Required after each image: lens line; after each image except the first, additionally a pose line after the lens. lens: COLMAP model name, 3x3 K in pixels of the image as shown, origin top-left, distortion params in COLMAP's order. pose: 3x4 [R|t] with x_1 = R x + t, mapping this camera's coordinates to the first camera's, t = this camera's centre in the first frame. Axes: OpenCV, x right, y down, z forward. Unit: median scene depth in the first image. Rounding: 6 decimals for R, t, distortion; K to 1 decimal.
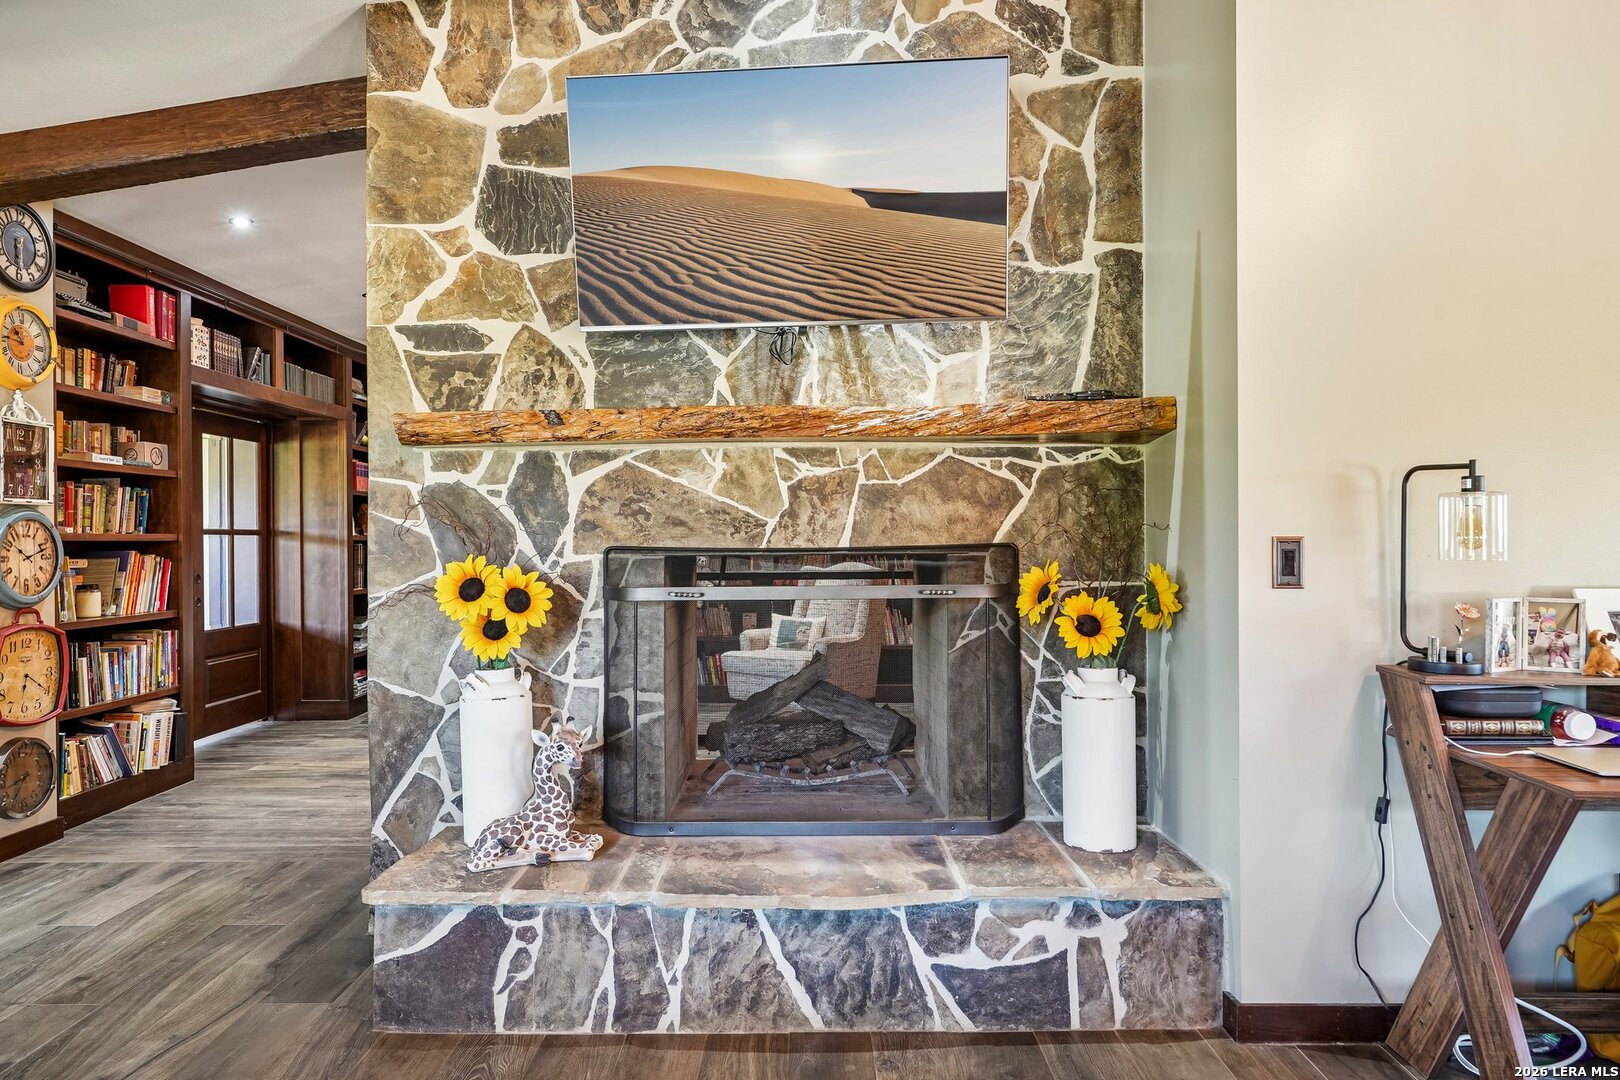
lens RADIAL K [[1042.0, 0, 806.6], [0, 1042.0, 541.2], [0, 0, 1]] dist [0.002760, -0.000878]
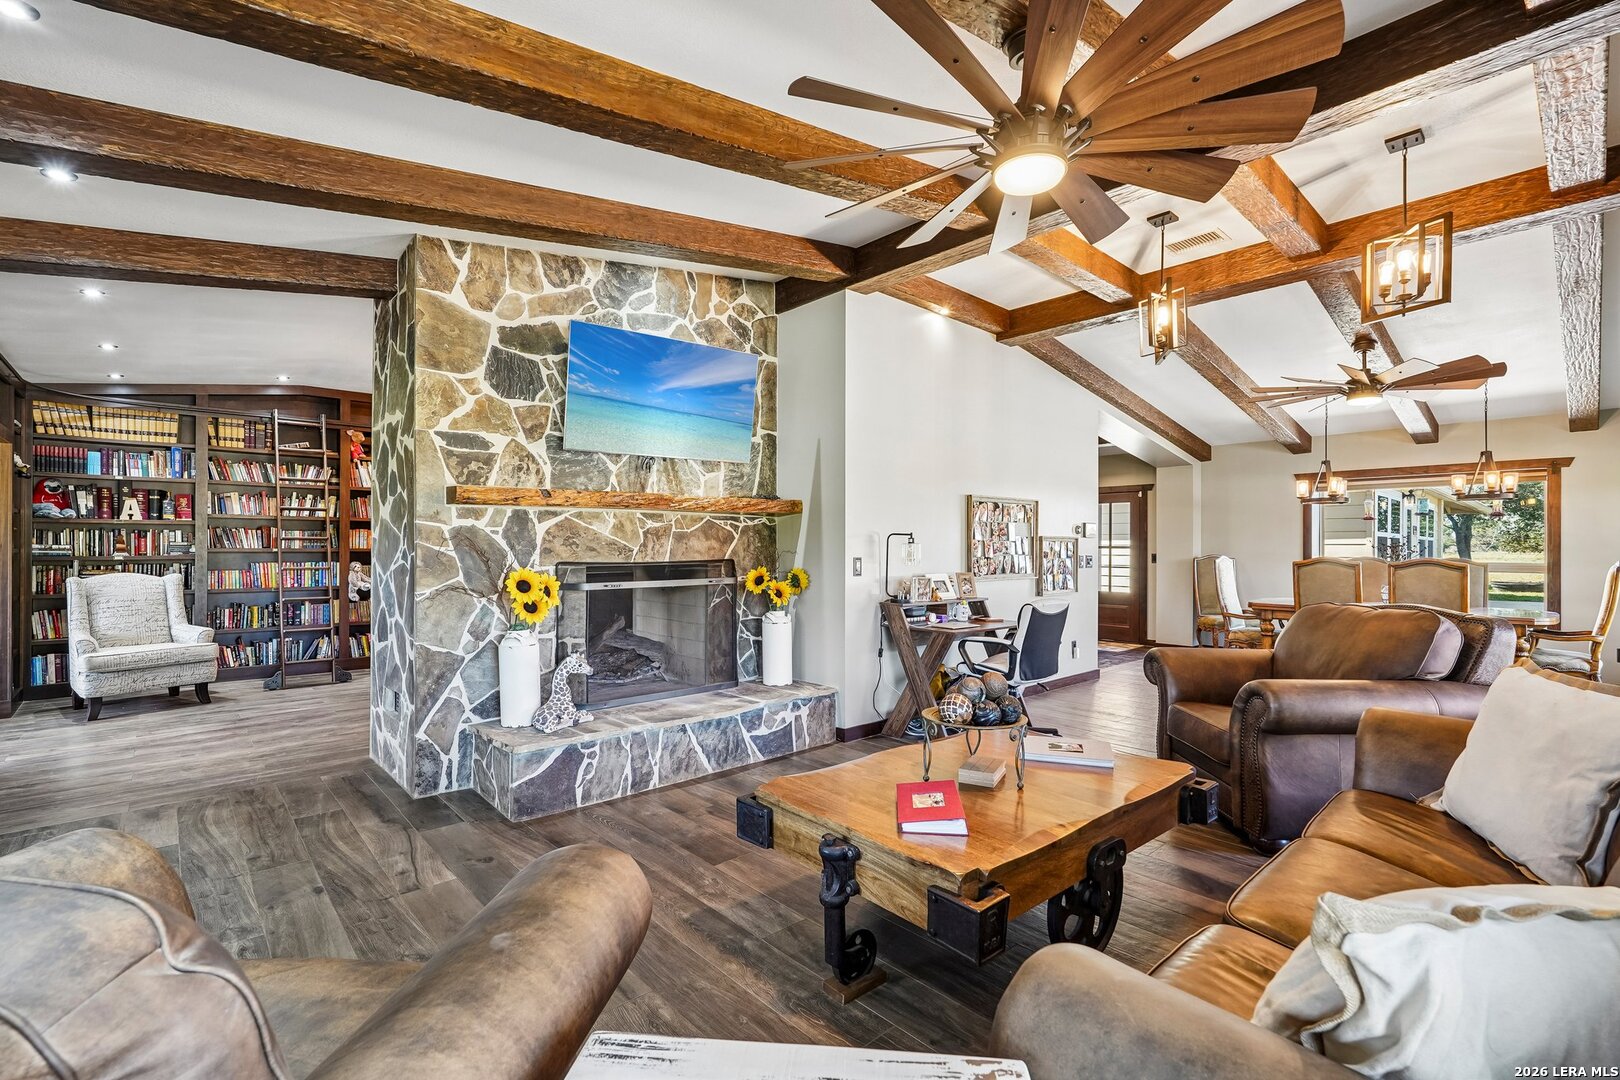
lens RADIAL K [[716.6, 0, 804.5], [0, 716.6, 543.8], [0, 0, 1]] dist [-0.008655, 0.005714]
pose [[0.739073, 0.008968, 0.673566, -0.726988], [-0.004862, 0.999956, -0.007979, -0.019341], [-0.673608, 0.002622, 0.739084, -0.246377]]
